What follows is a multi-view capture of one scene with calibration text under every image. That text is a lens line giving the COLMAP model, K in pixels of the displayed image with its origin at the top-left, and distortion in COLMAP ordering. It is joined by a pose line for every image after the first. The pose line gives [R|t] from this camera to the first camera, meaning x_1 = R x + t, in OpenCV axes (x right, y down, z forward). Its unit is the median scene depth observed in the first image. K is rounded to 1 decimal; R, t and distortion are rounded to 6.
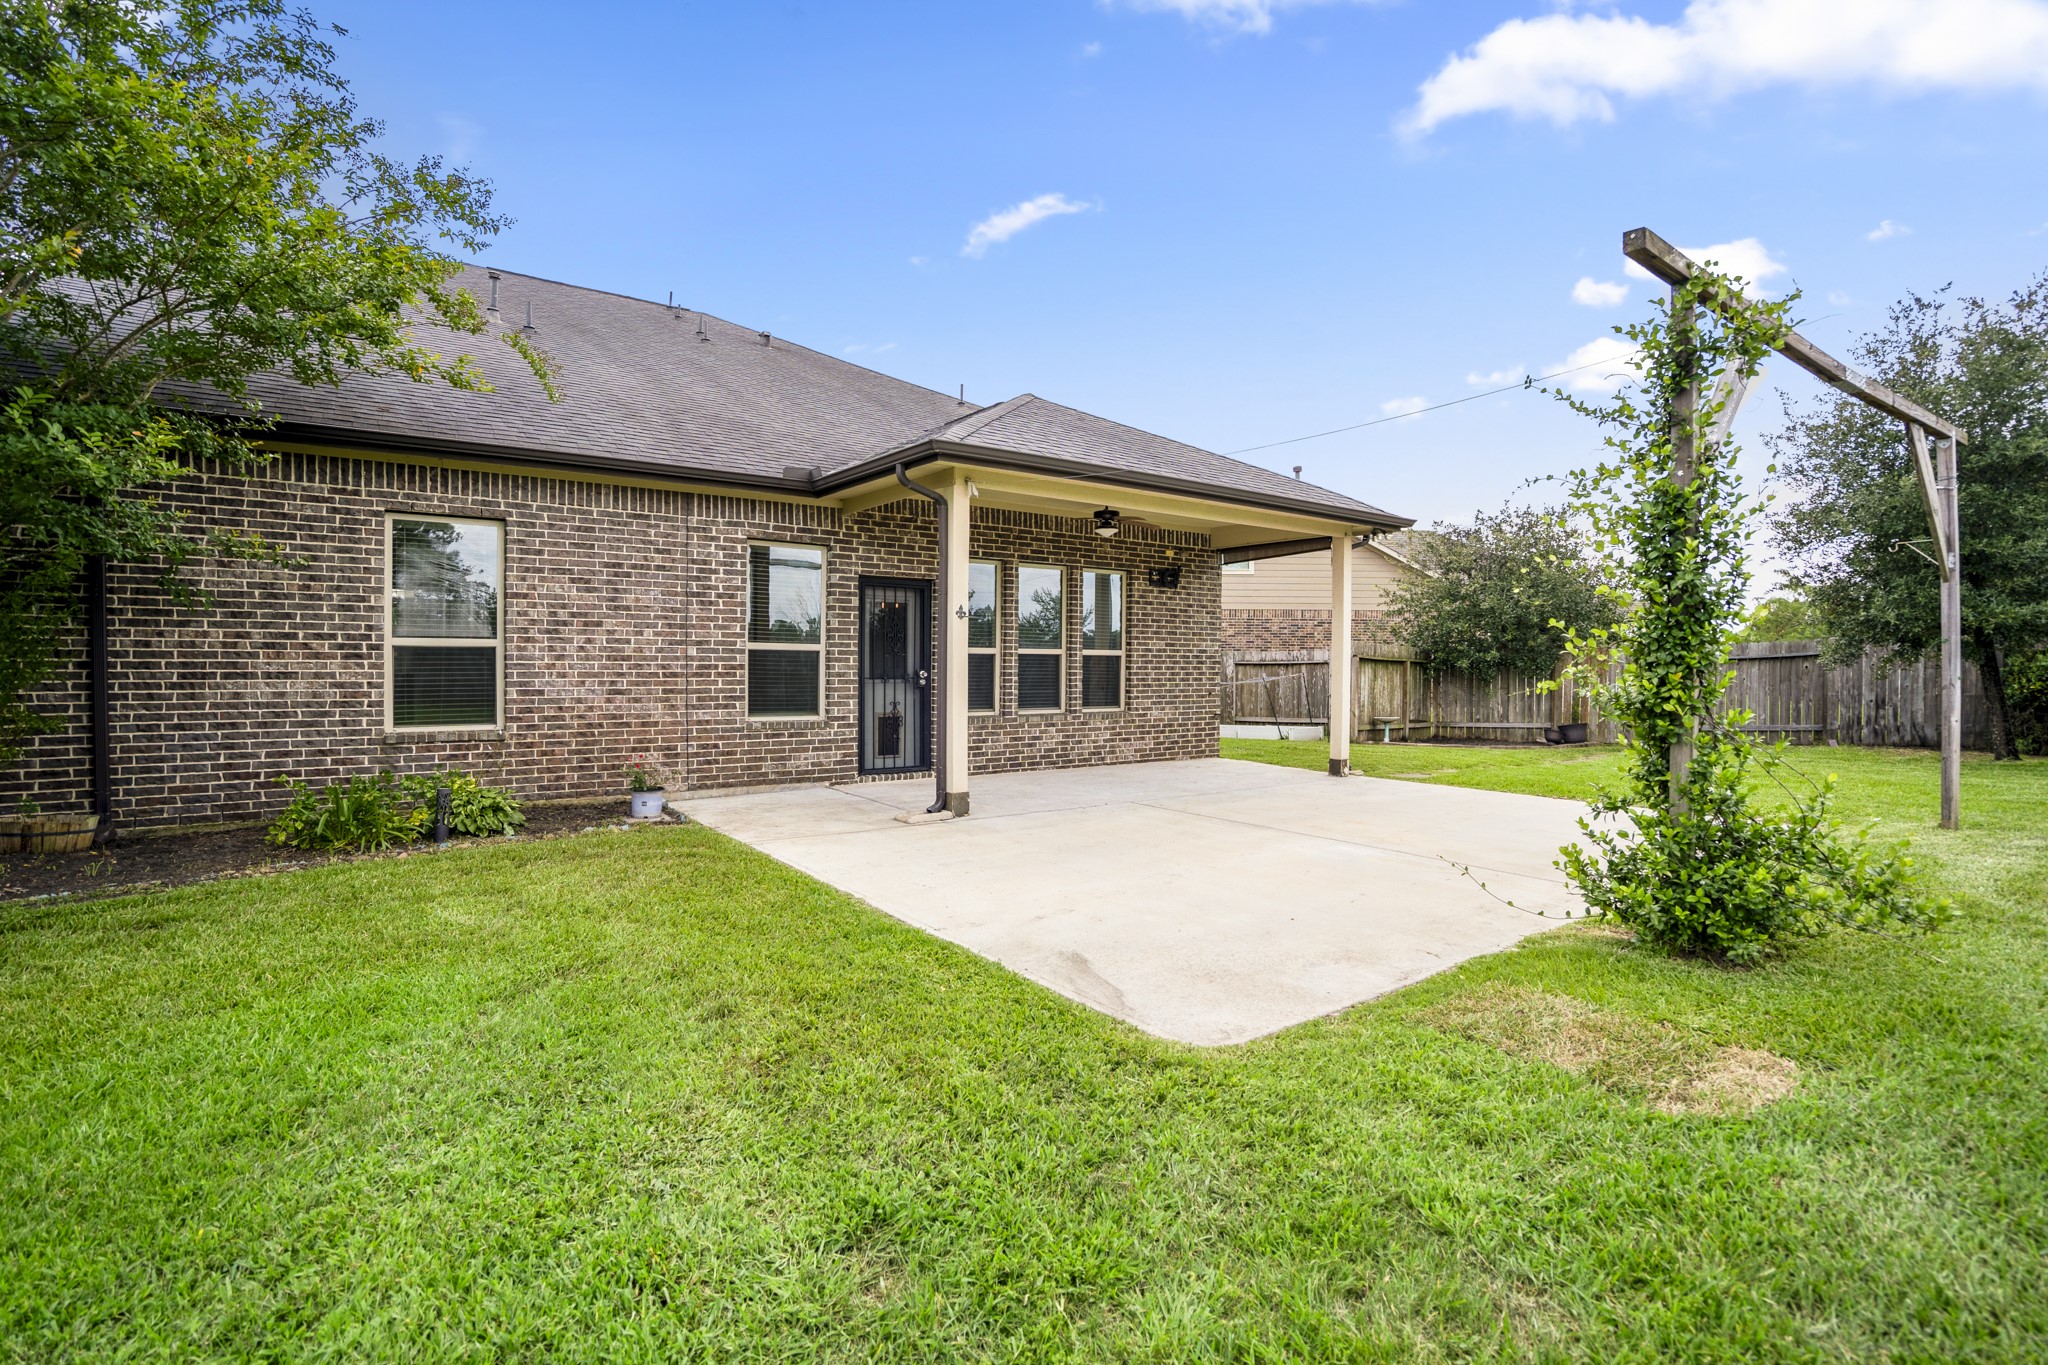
lens RADIAL K [[985.0, 0, 1023.9], [0, 985.0, 690.5], [0, 0, 1]] dist [-0.003157, -0.000461]
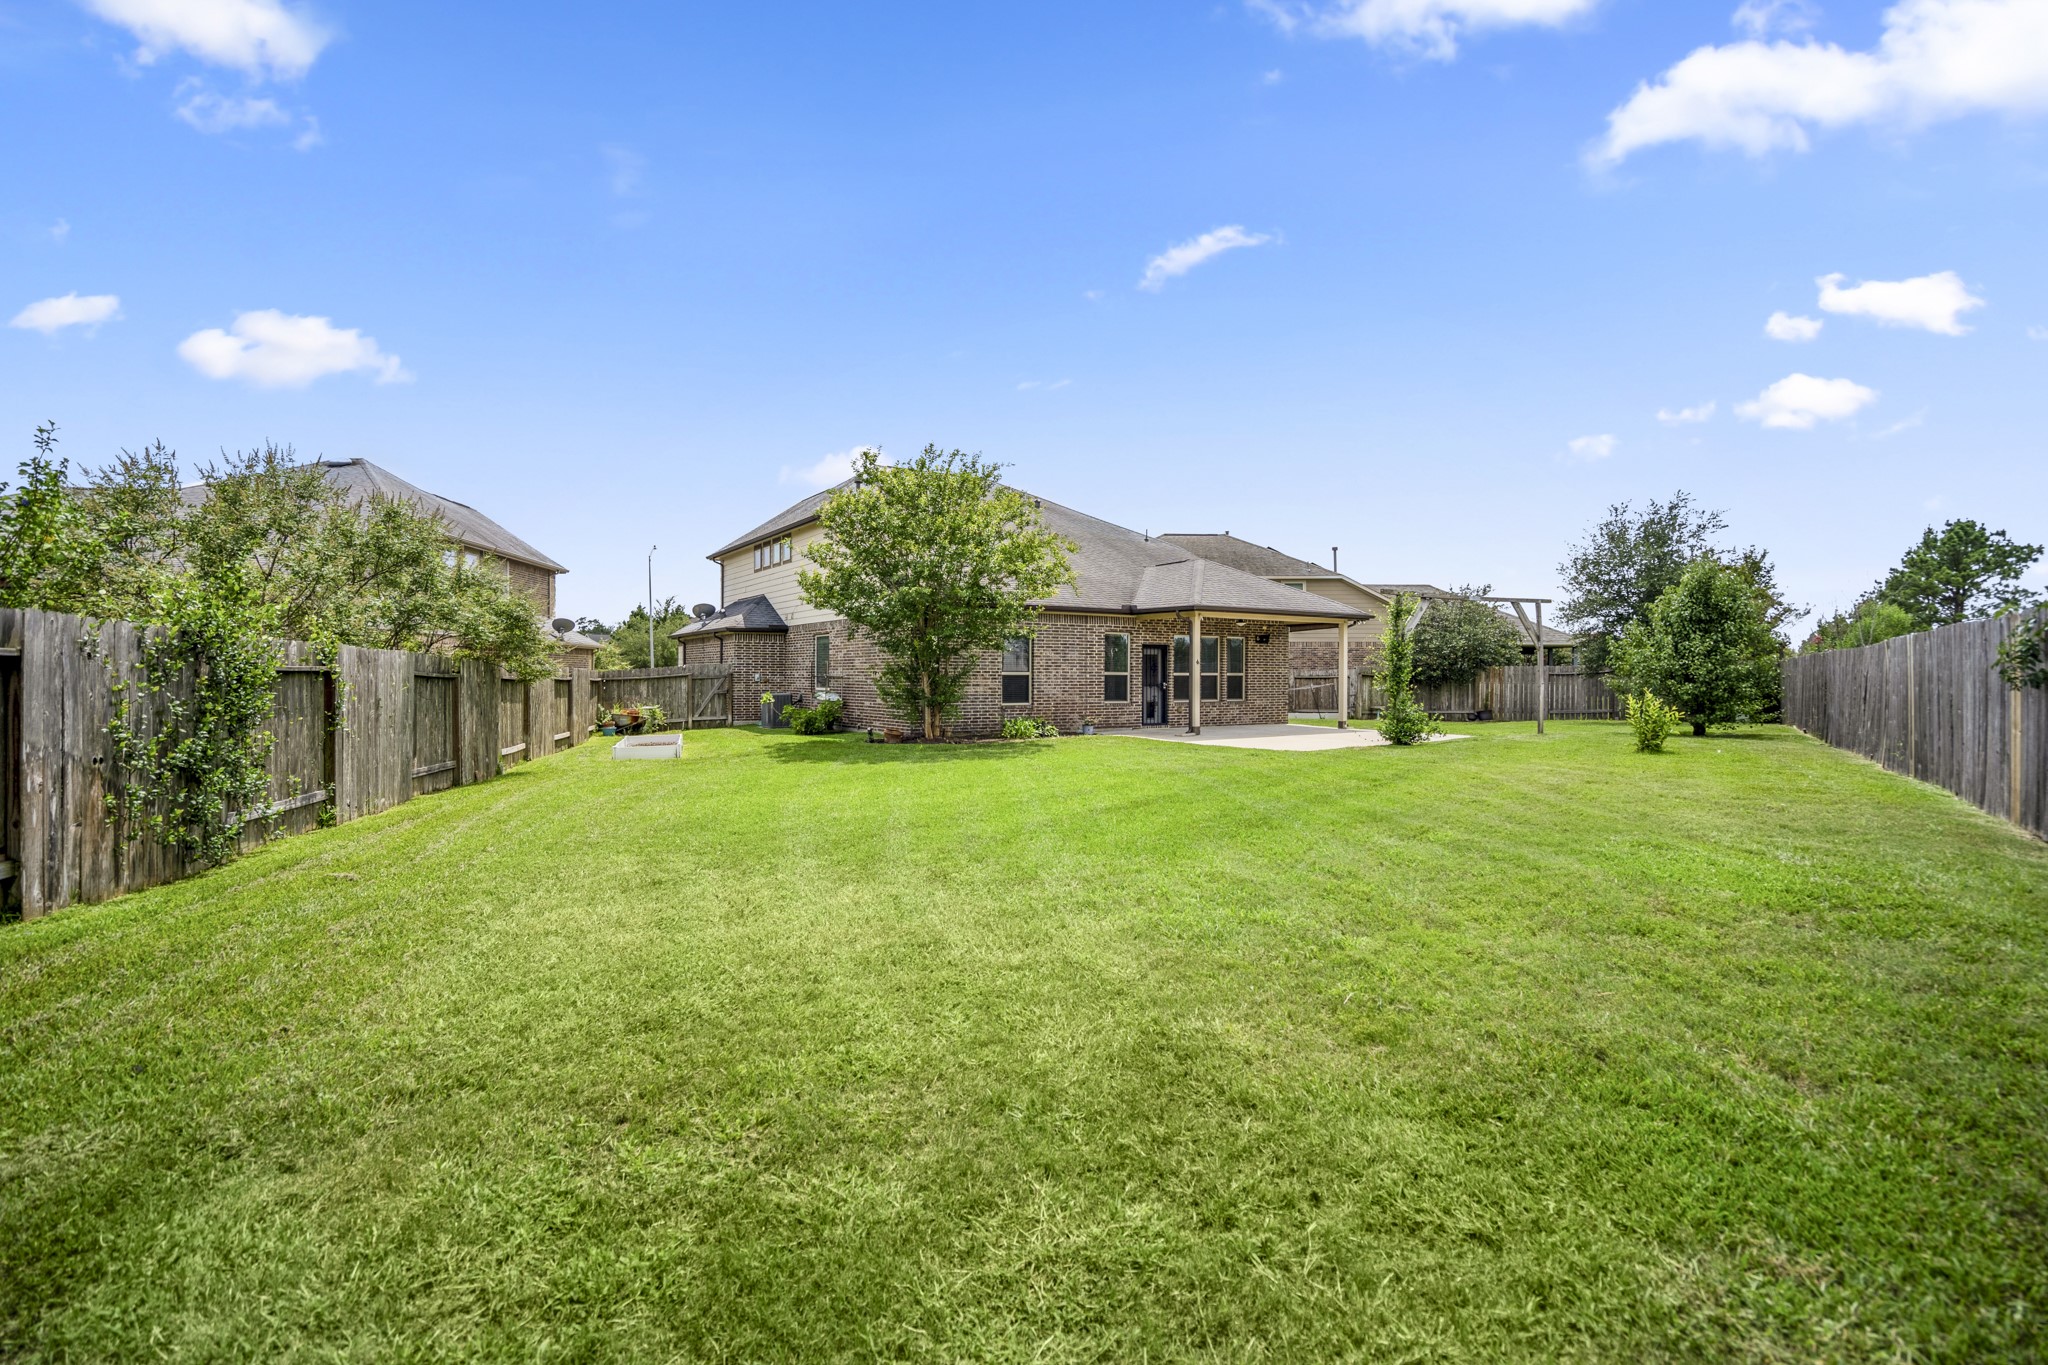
lens RADIAL K [[985.0, 0, 1023.9], [0, 985.0, 690.5], [0, 0, 1]] dist [-0.003157, -0.000461]
pose [[0.998569, -0.010974, -0.052336, -0.302379], [0.009810, 0.999700, -0.022438, 0.046533], [0.052567, 0.021893, 0.998377, -1.333008]]
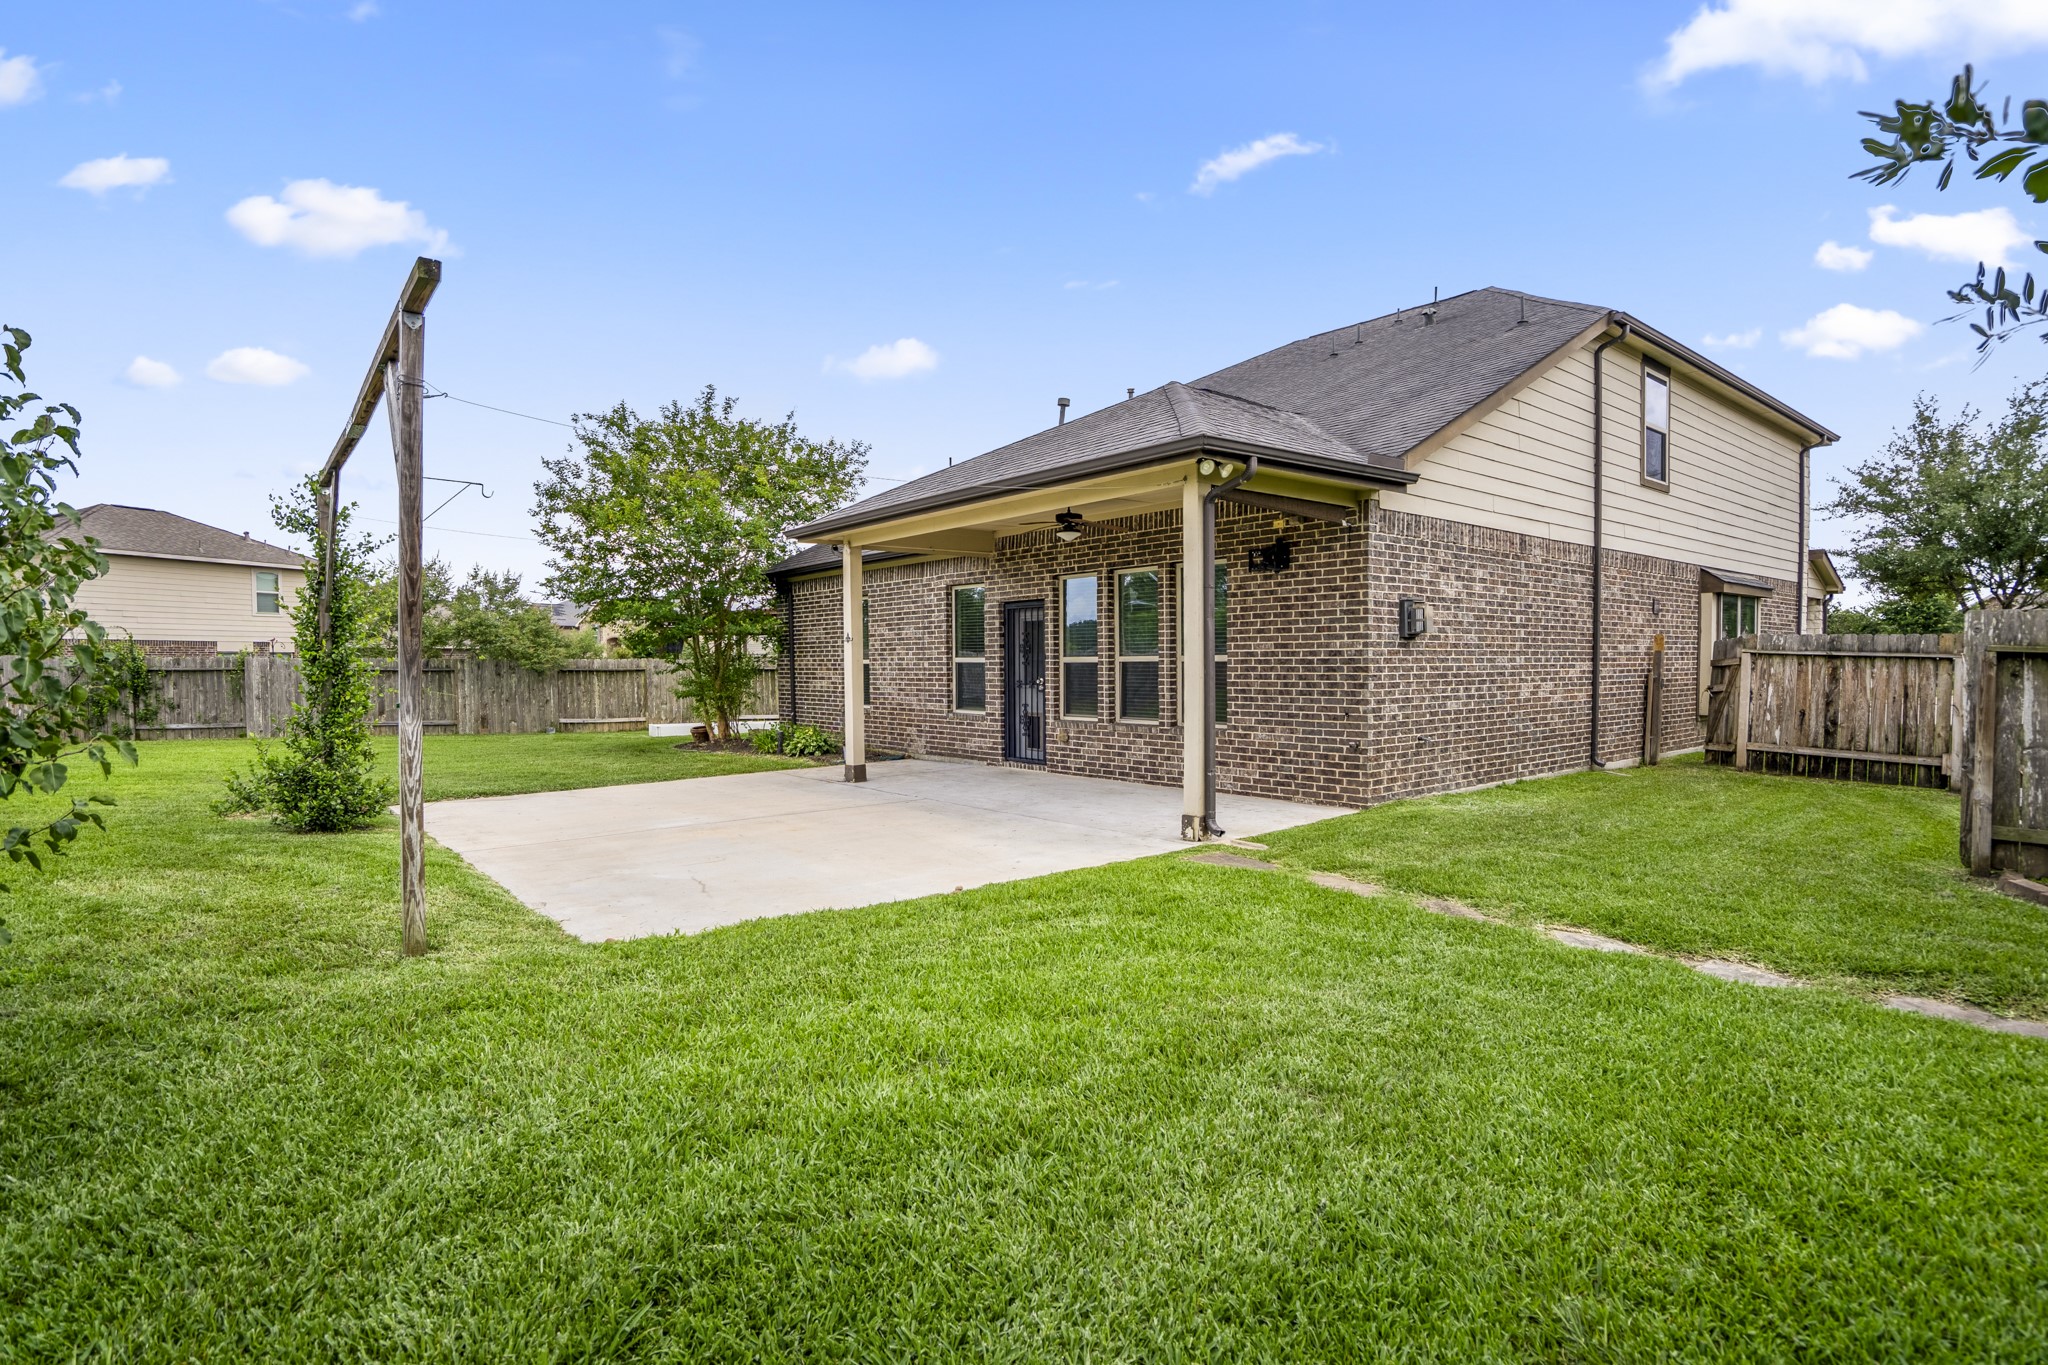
lens RADIAL K [[985.0, 0, 1023.9], [0, 985.0, 690.5], [0, 0, 1]] dist [-0.003157, -0.000461]
pose [[0.085607, 0.013518, -0.996237, 0.993611], [-0.029411, 0.999507, 0.011035, -0.016592], [0.995895, 0.028355, 0.085962, 0.833971]]
